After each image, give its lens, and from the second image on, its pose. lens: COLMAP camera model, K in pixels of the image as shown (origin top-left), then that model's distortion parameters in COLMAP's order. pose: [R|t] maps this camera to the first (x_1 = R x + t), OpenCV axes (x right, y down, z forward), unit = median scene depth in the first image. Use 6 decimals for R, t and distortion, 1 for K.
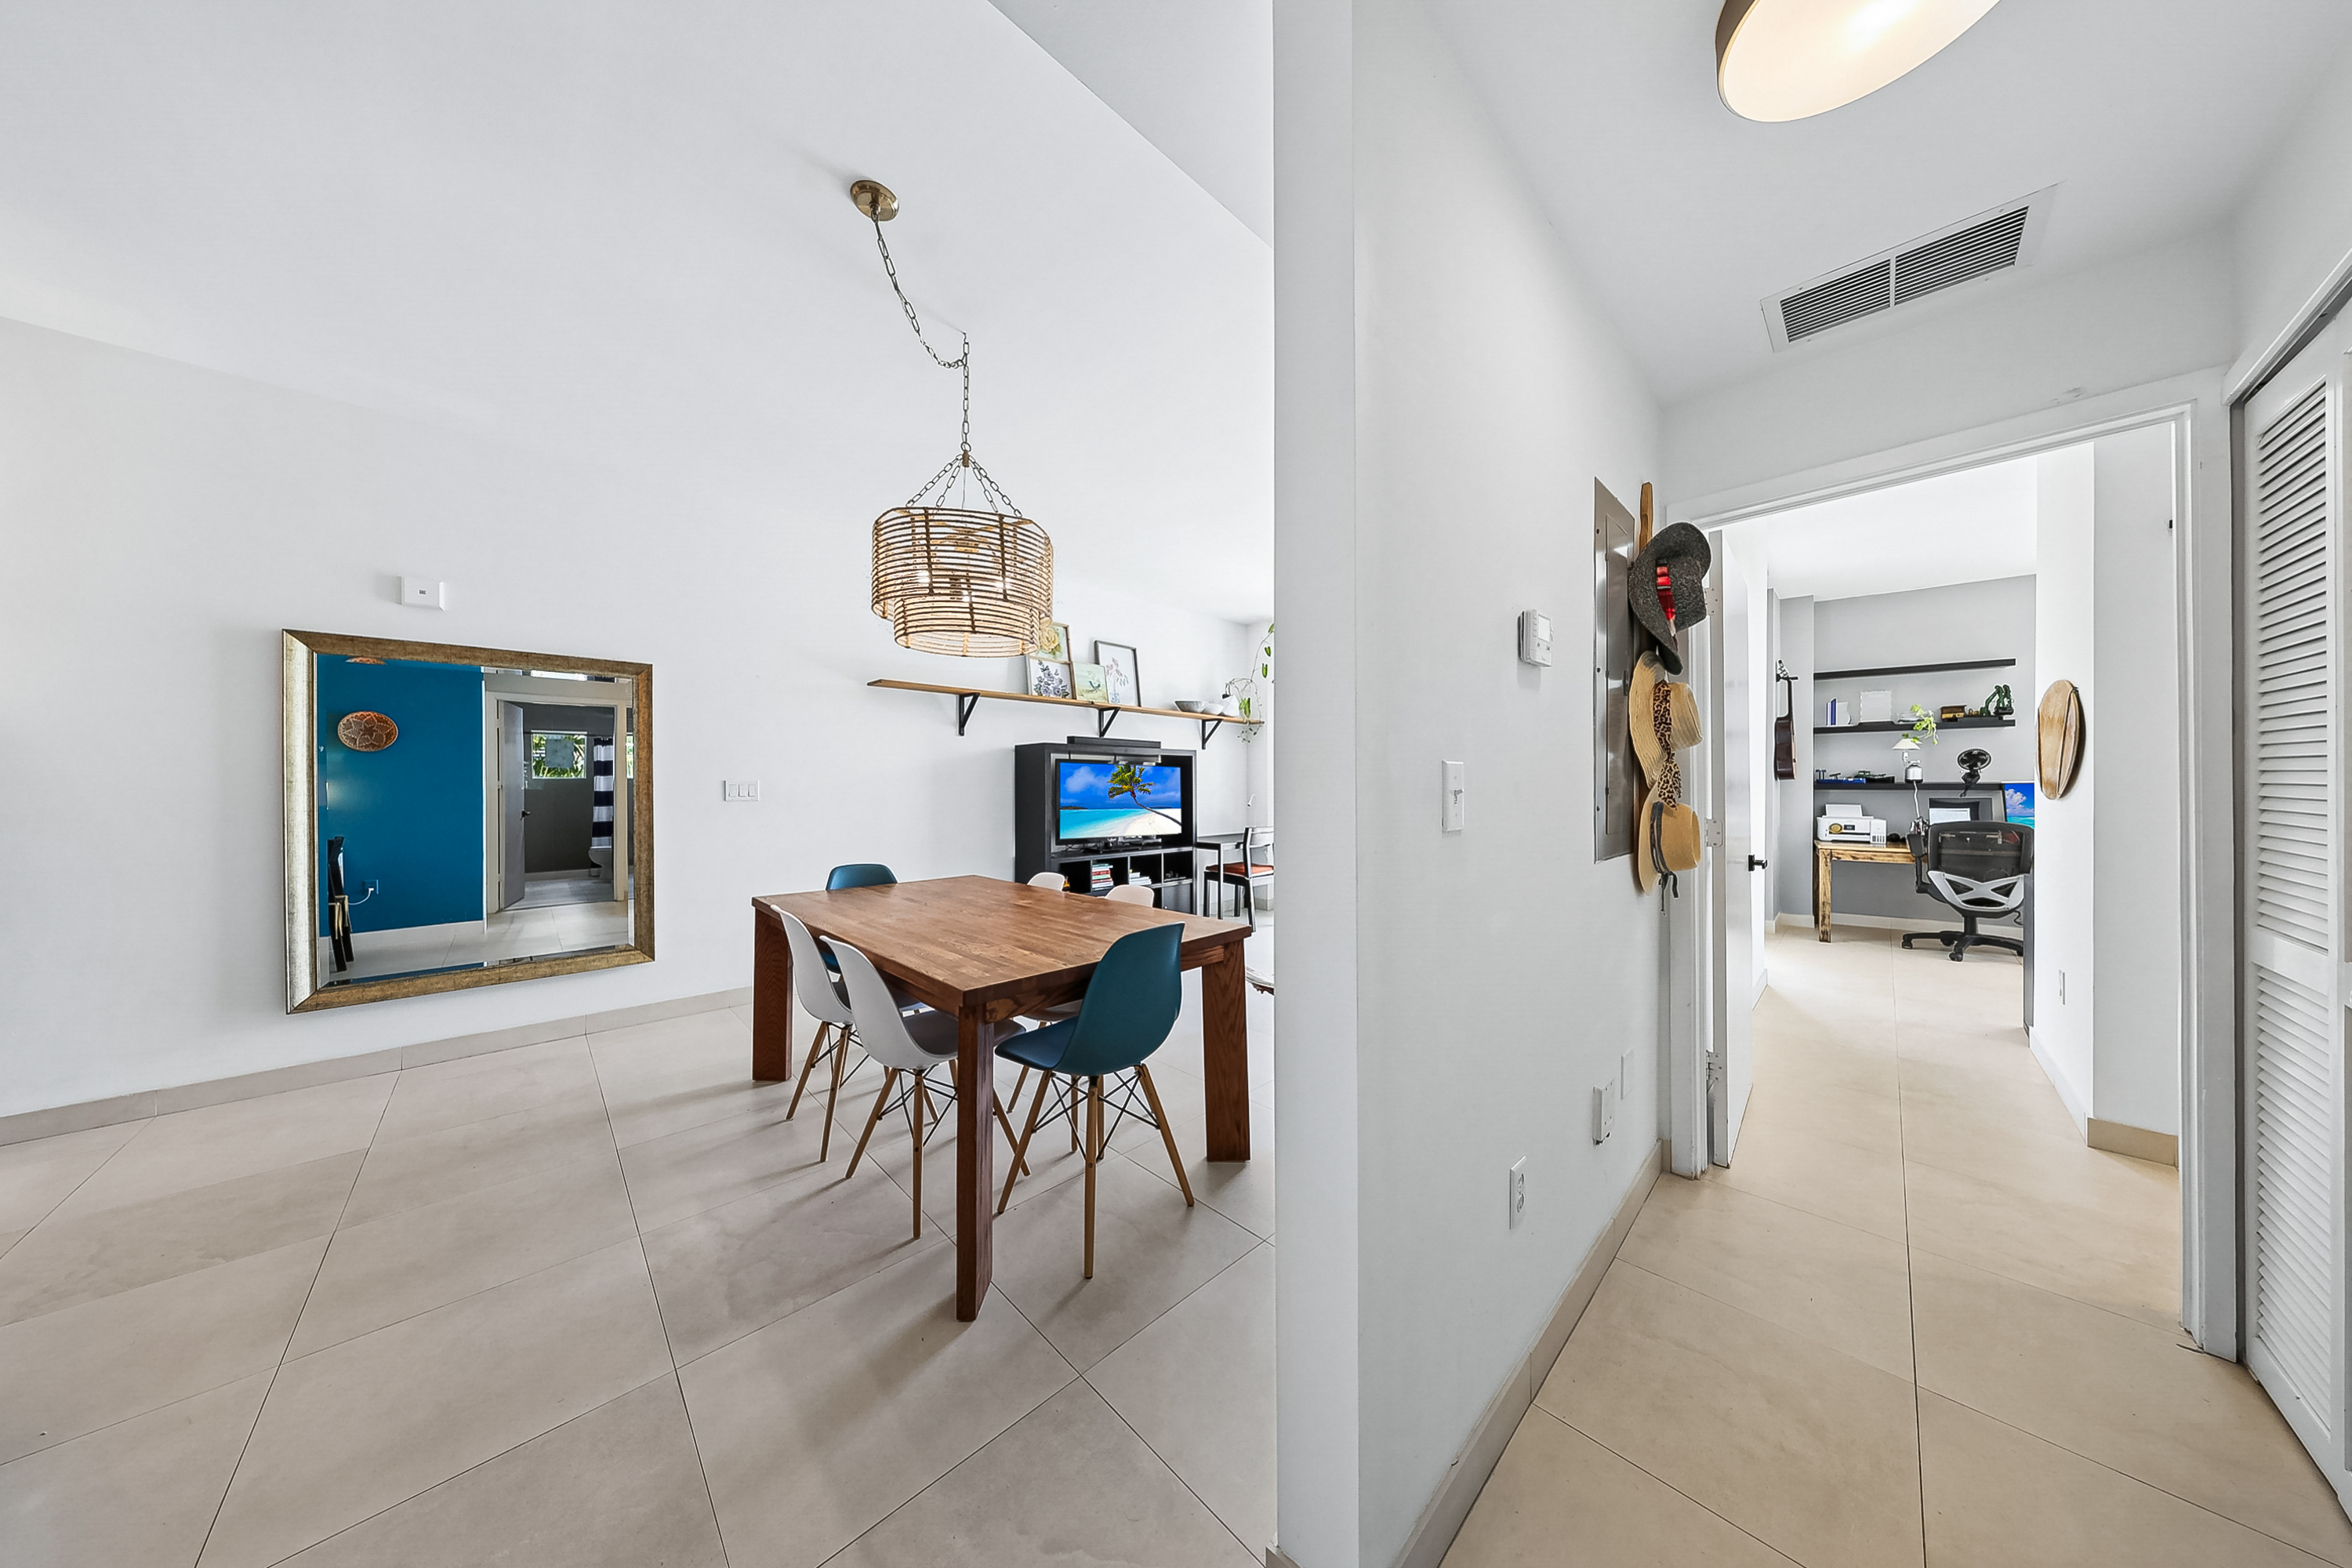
lens RADIAL K [[682.3, 0, 1185.8], [0, 682.3, 789.5], [0, 0, 1]] dist [-0.000041, -0.000029]
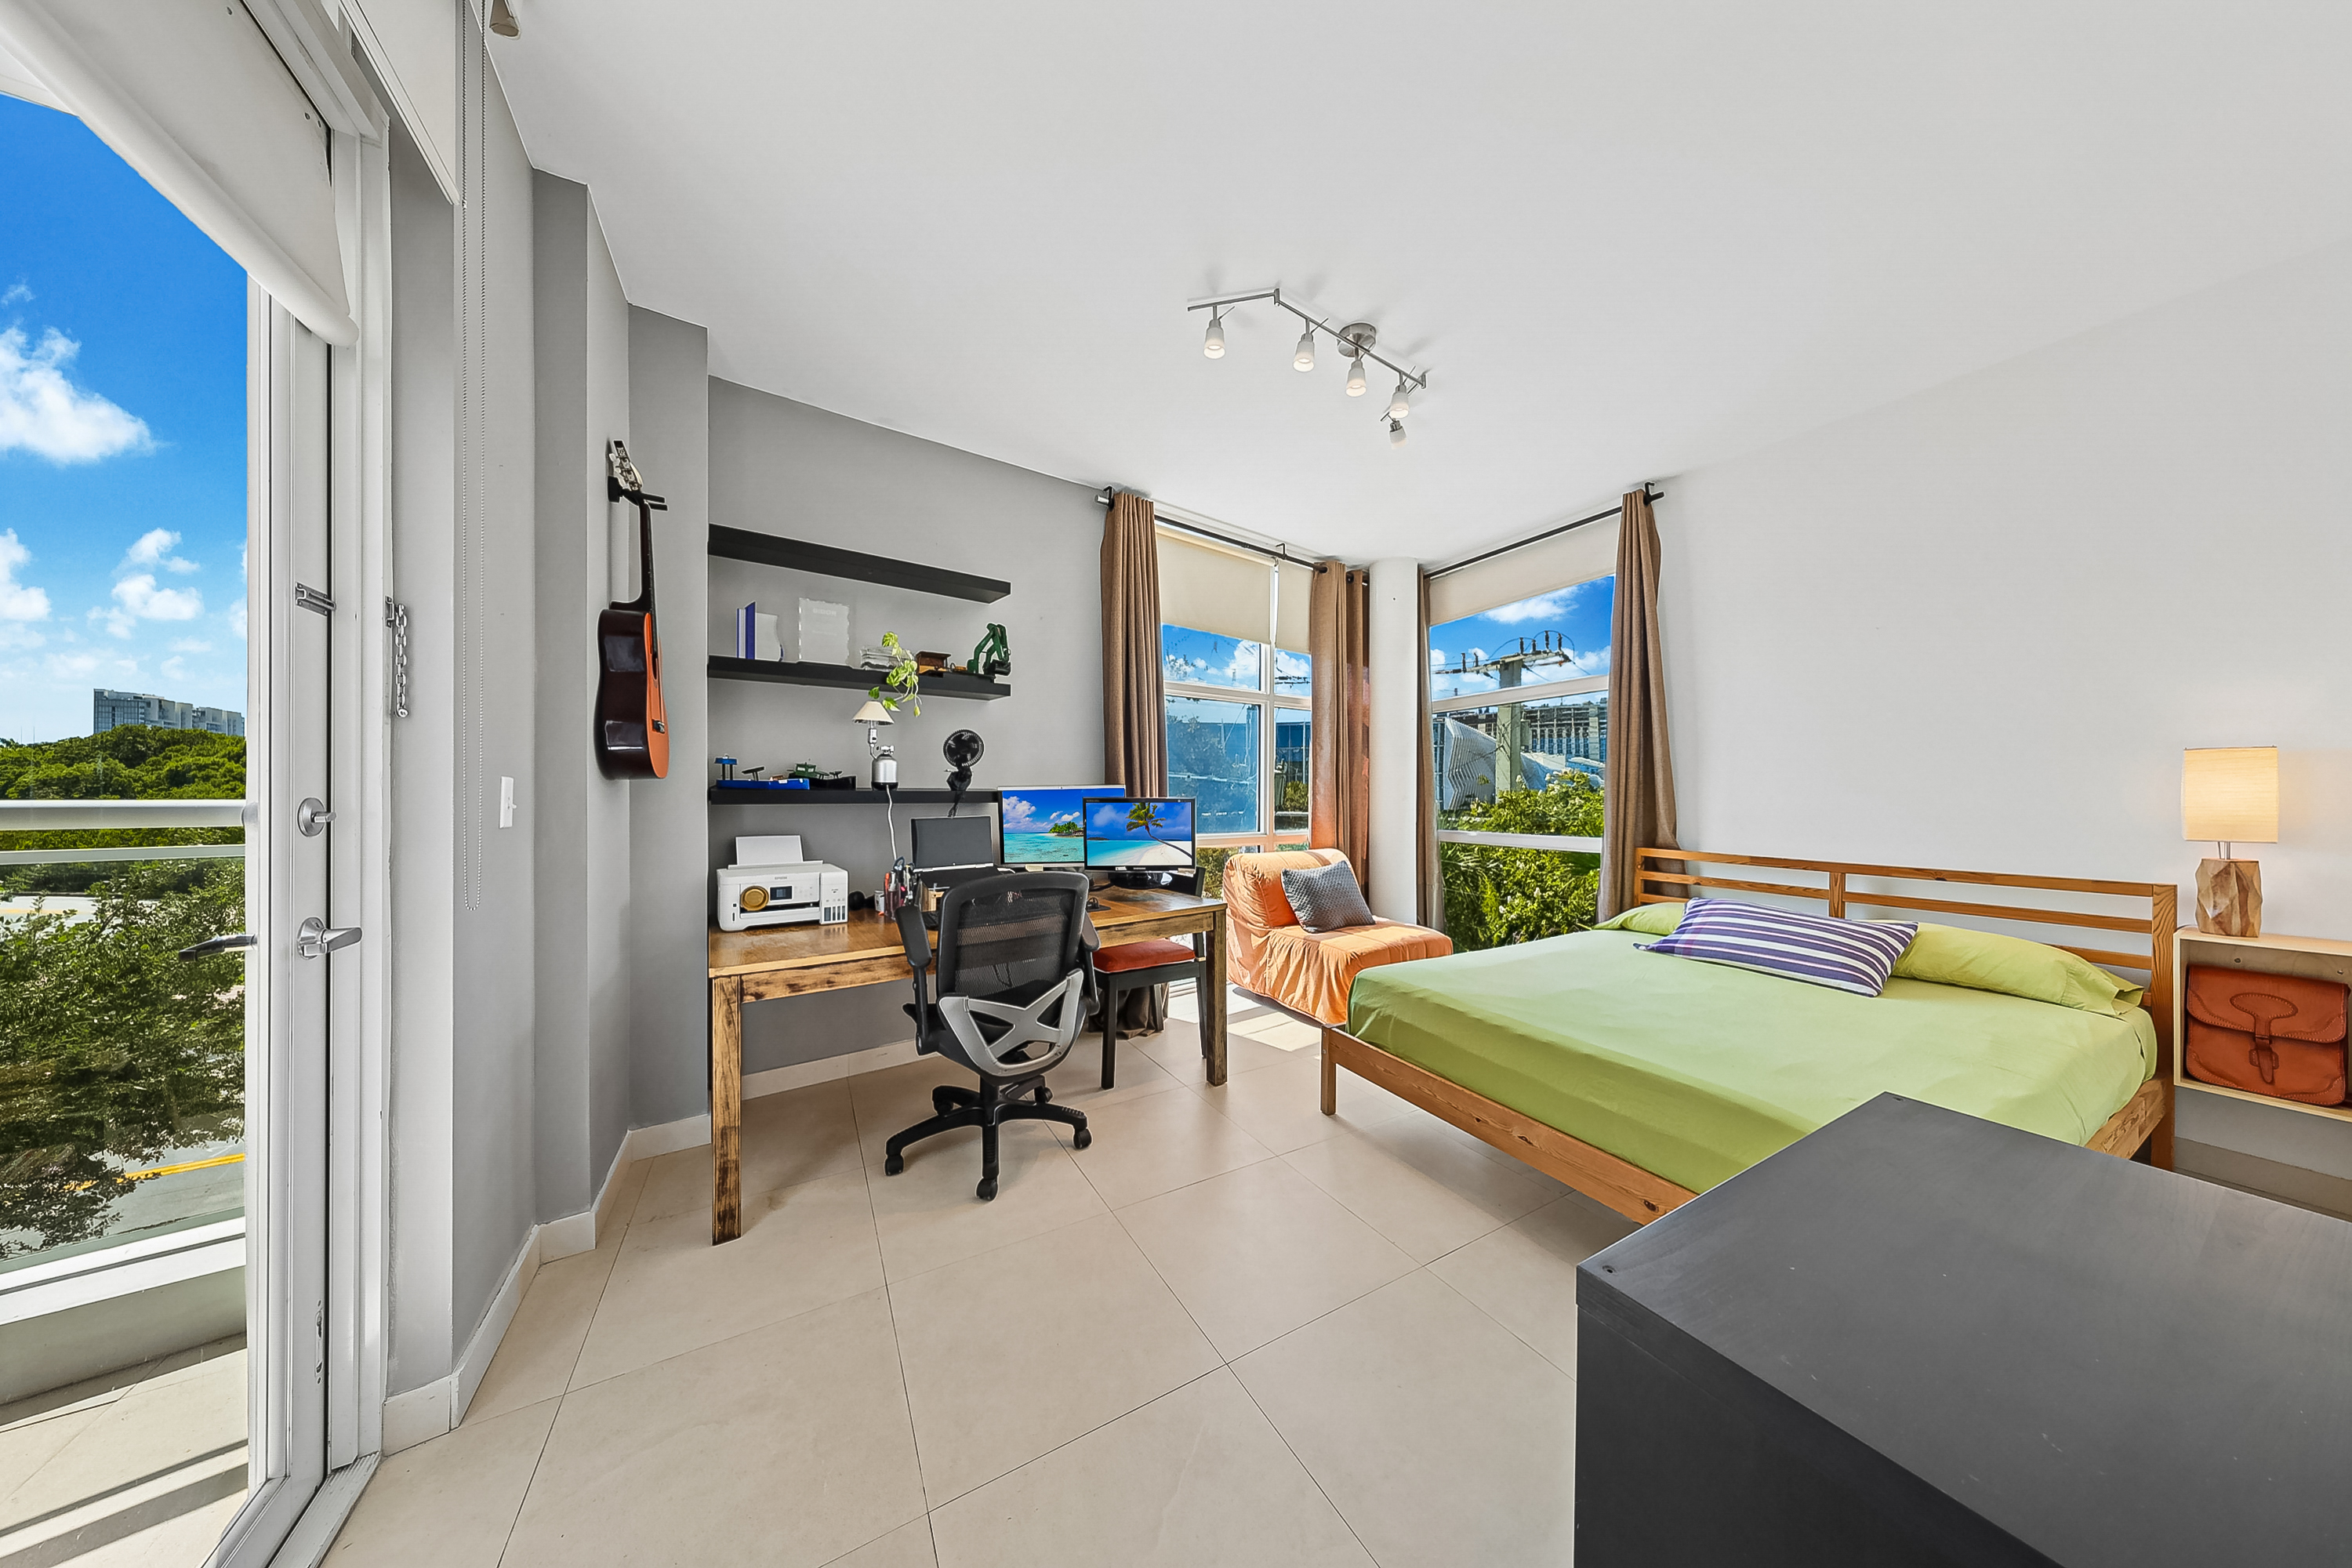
lens RADIAL K [[682.3, 0, 1185.8], [0, 682.3, 789.5], [0, 0, 1]] dist [-0.000041, -0.000029]
pose [[0.250672, 0.001413, 0.968071, 0.647426], [0.003438, 0.999991, -0.002350, -0.007916], [-0.968066, 0.003917, 0.250665, 0.673788]]
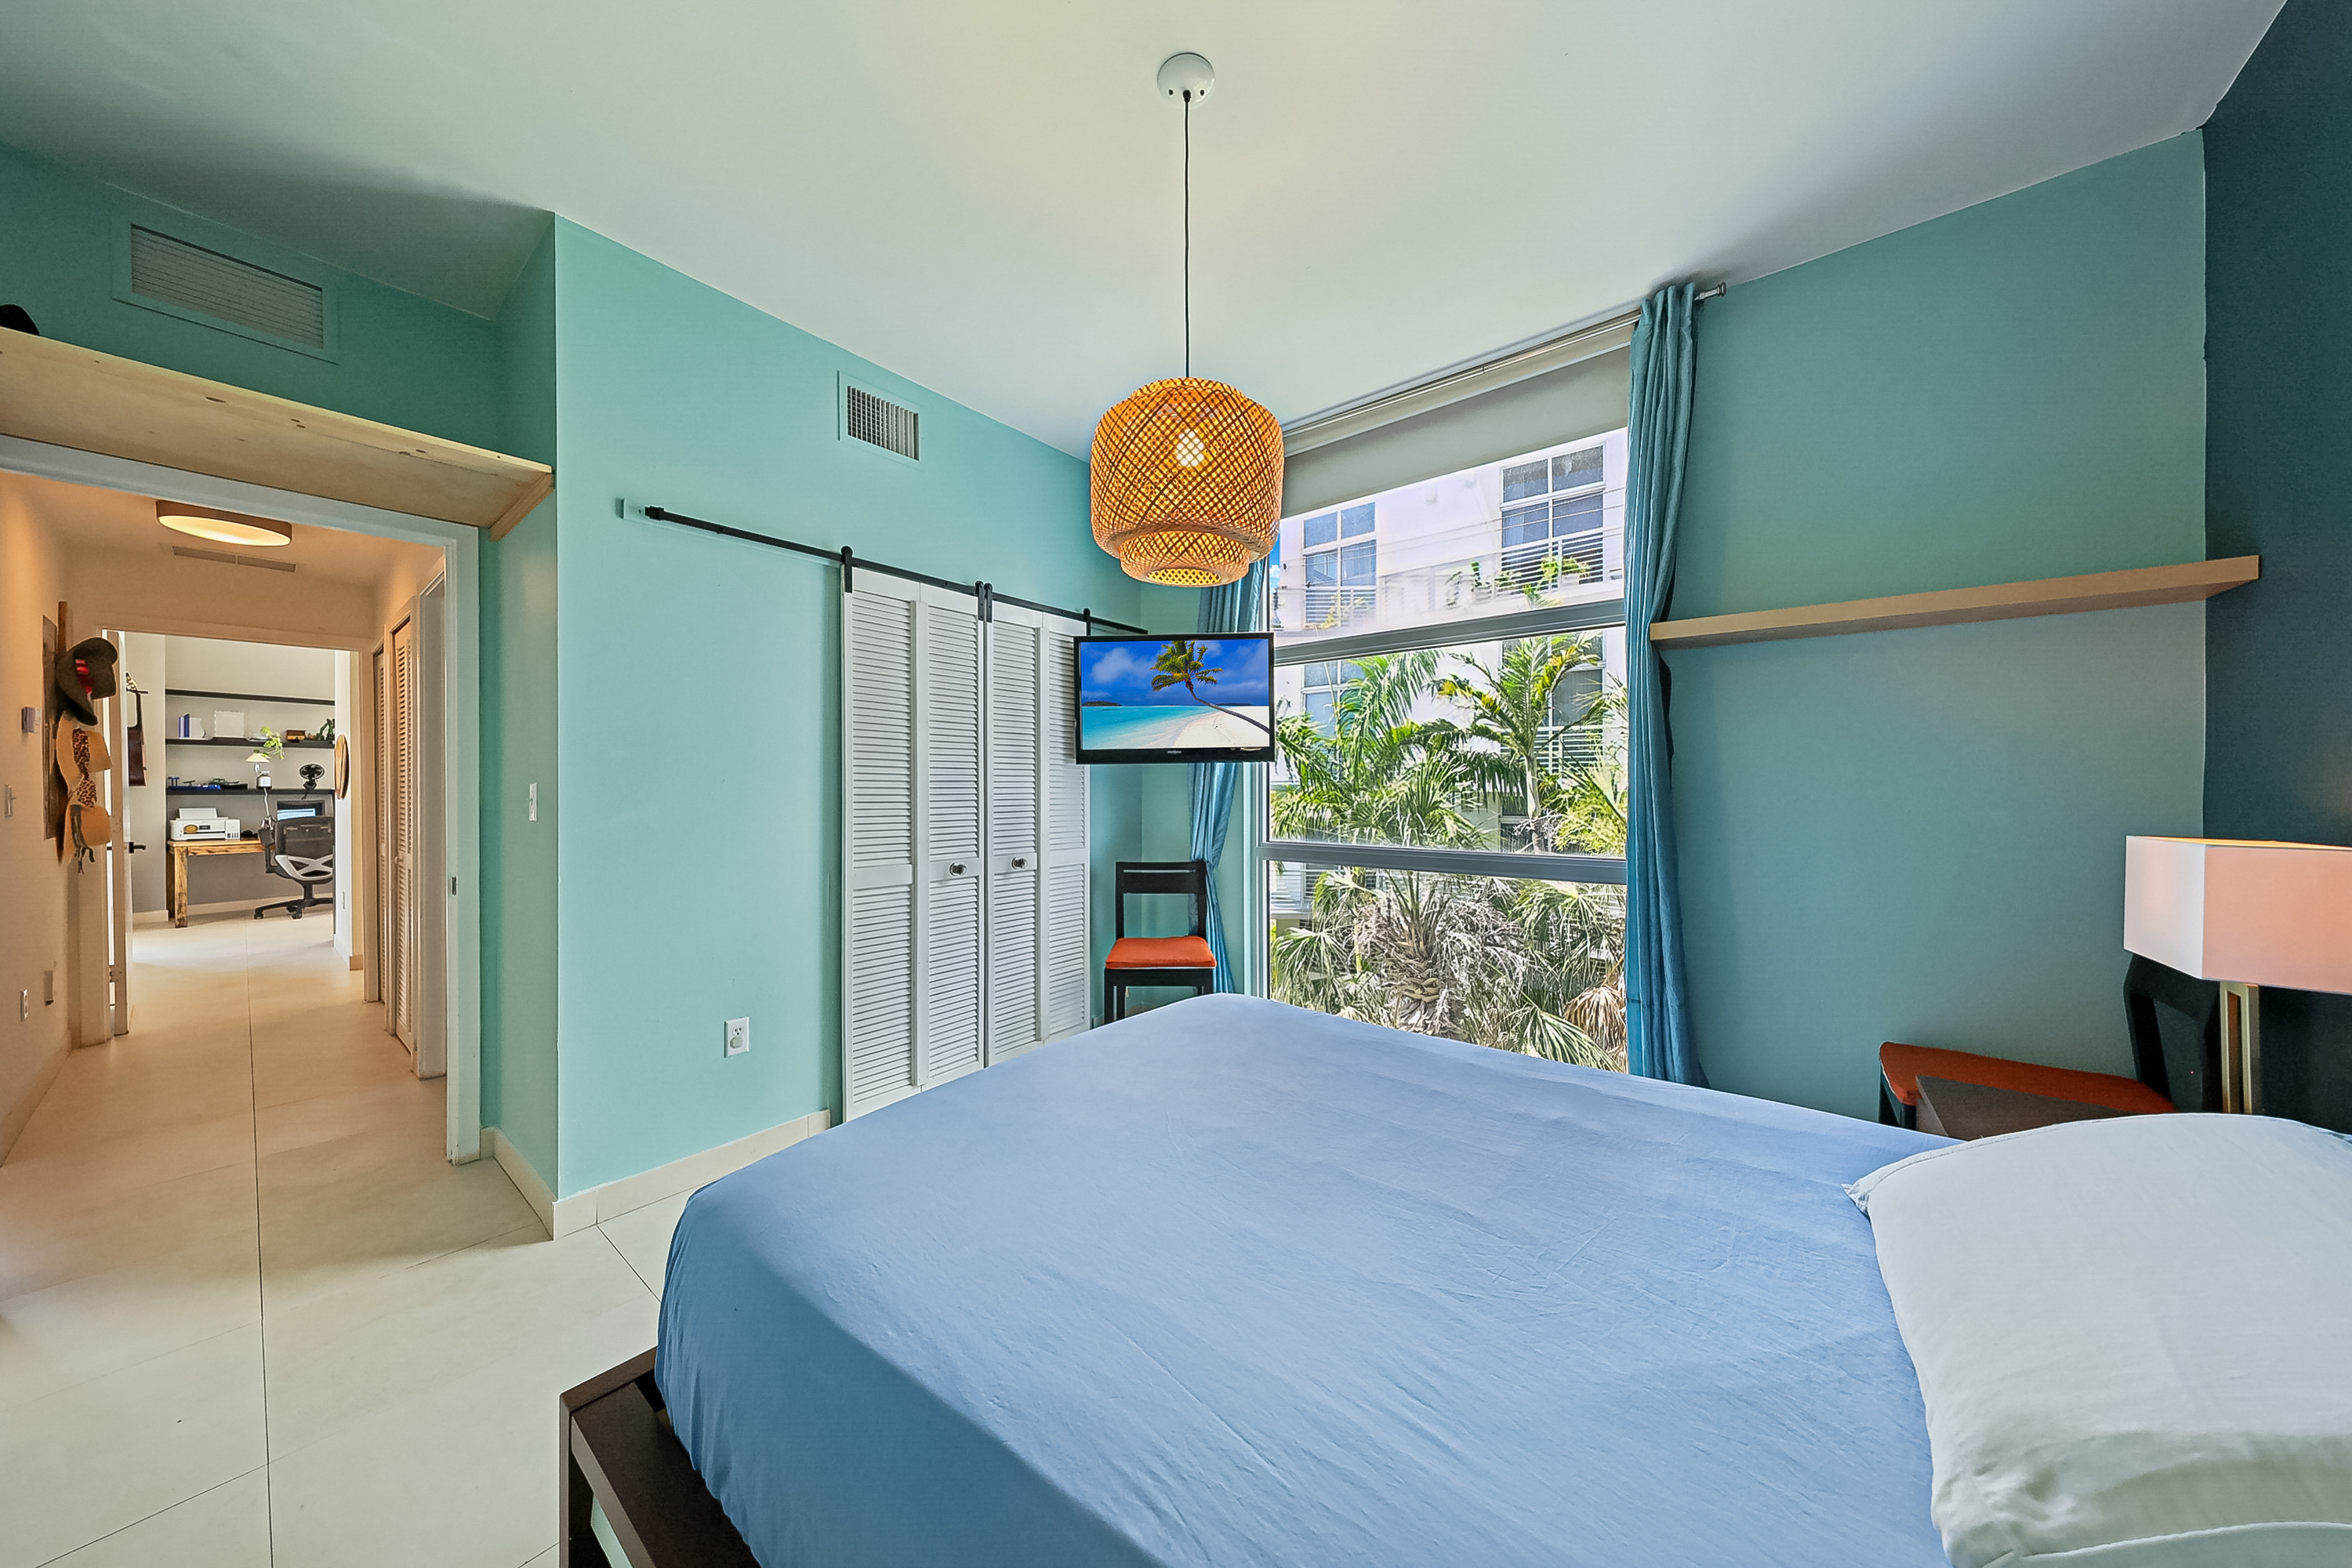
lens RADIAL K [[752.3, 0, 1170.5], [0, 752.3, 790.4], [0, 0, 1]] dist [0.000236, 0.000040]
pose [[-0.115586, -0.002880, 0.993293, -0.512279], [0.006550, 0.999972, 0.003662, -0.001533], [-0.993276, 0.006930, -0.115564, -0.507574]]
